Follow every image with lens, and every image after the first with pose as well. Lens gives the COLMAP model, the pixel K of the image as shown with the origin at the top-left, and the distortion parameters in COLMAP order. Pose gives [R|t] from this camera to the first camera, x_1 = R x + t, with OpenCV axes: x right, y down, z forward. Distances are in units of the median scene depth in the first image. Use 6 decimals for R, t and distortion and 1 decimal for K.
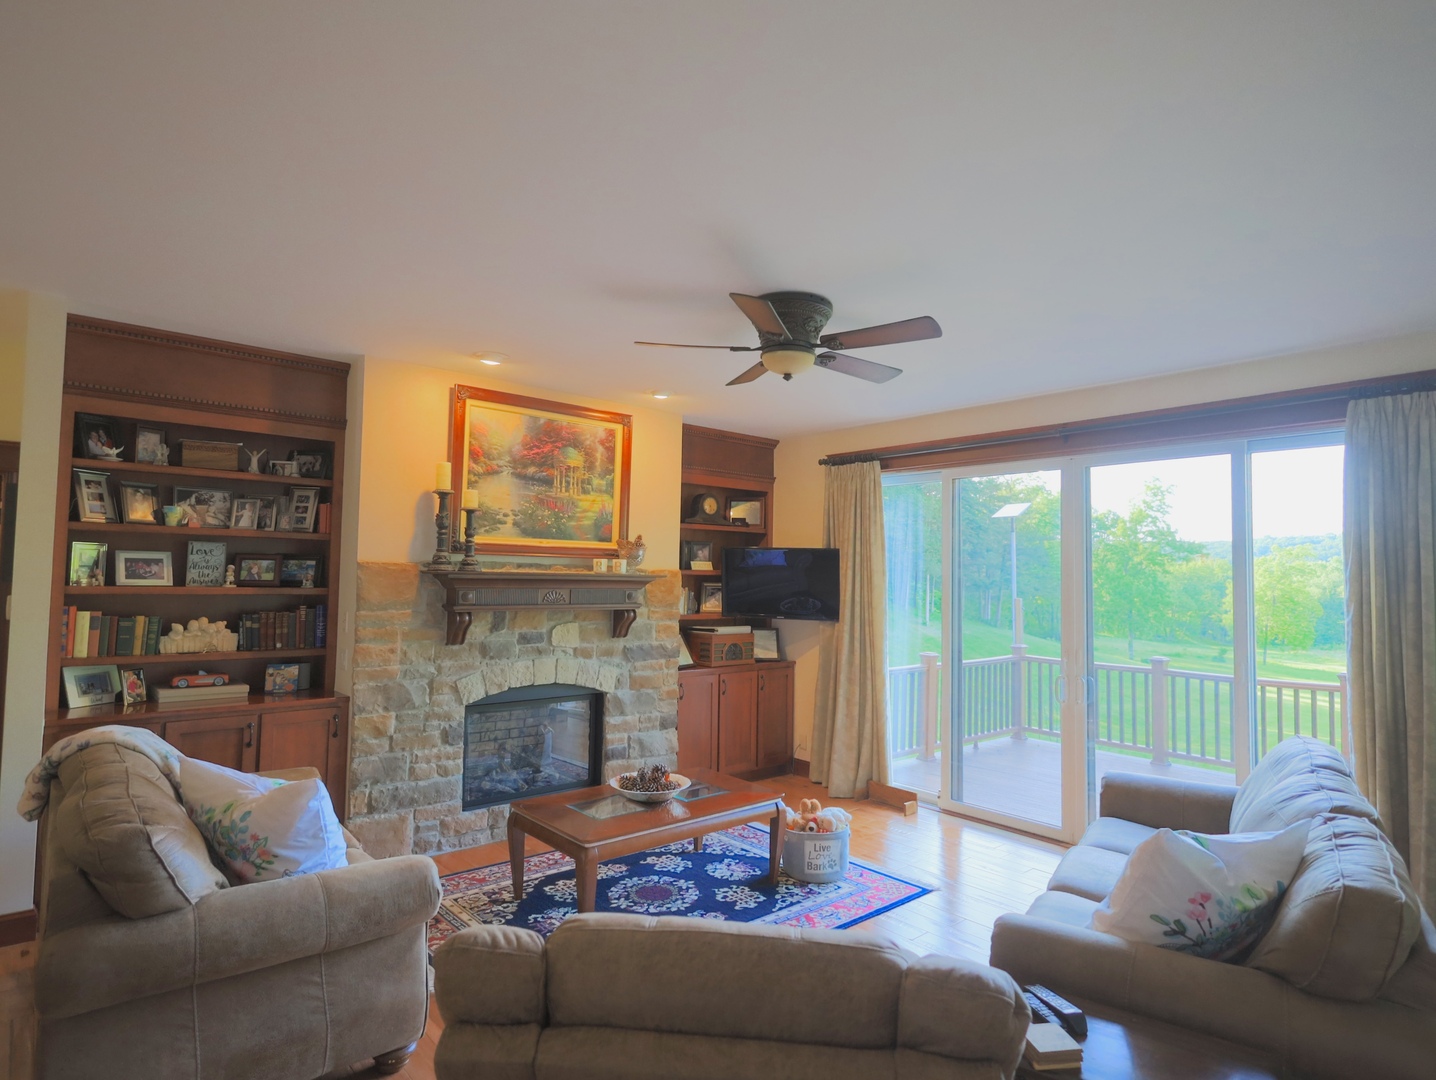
lens RADIAL K [[793.7, 0, 718.0], [0, 793.7, 540.0], [0, 0, 1]] dist [0.000347, -0.000759]
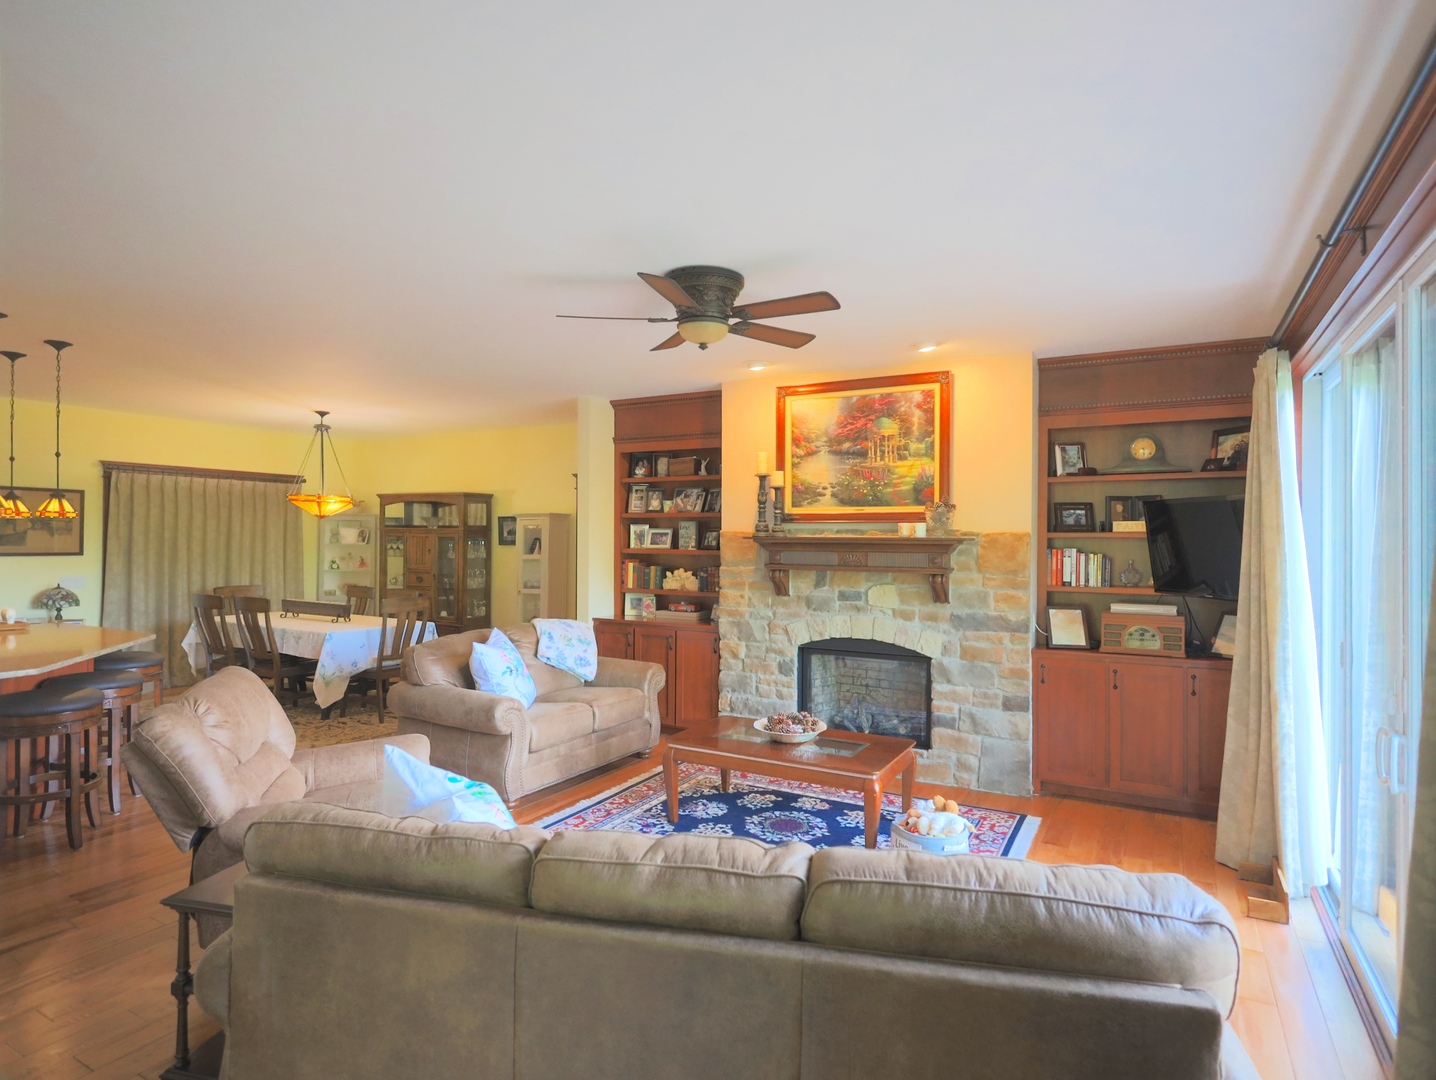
lens RADIAL K [[791.2, 0, 717.8], [0, 791.2, 536.9], [0, 0, 1]] dist [0.001824, -0.000935]
pose [[0.341584, -0.020965, -0.939617, 0.830452], [0.040256, 0.999160, -0.007659, 0.046050], [0.938989, -0.035209, 0.342141, 0.496159]]
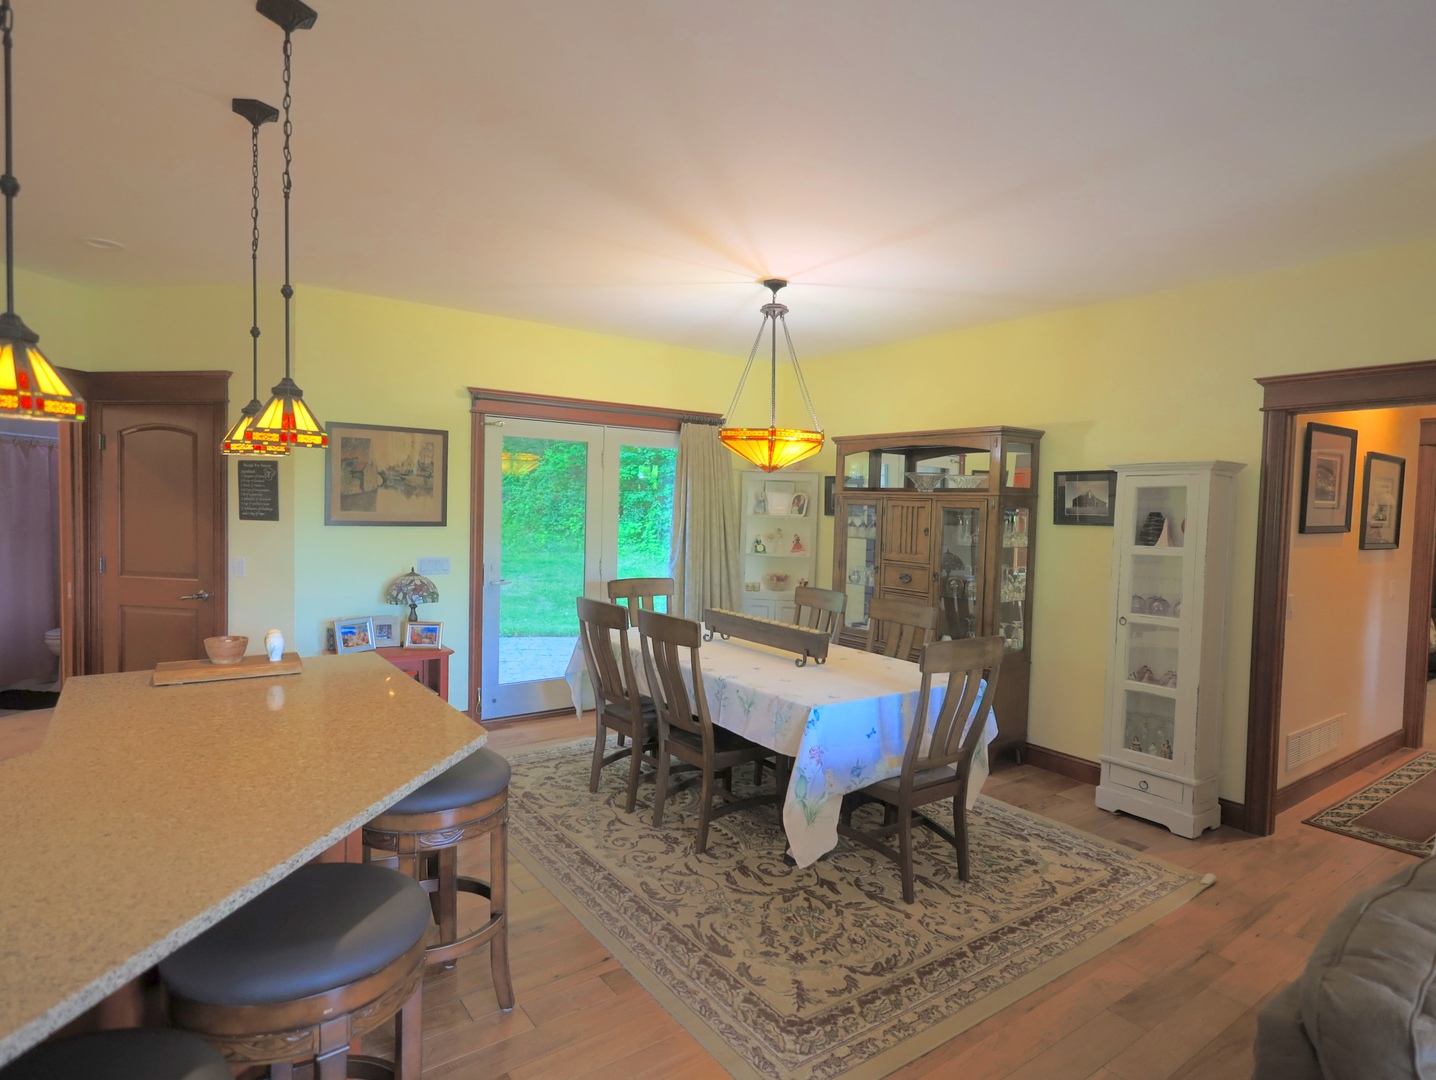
lens RADIAL K [[793.7, 0, 718.0], [0, 793.7, 540.0], [0, 0, 1]] dist [0.000347, -0.000759]
pose [[-0.081468, 0.019361, -0.996488, -0.094612], [0.016956, 0.999694, 0.018037, 0.023862], [0.996532, -0.015427, -0.081772, 0.291761]]
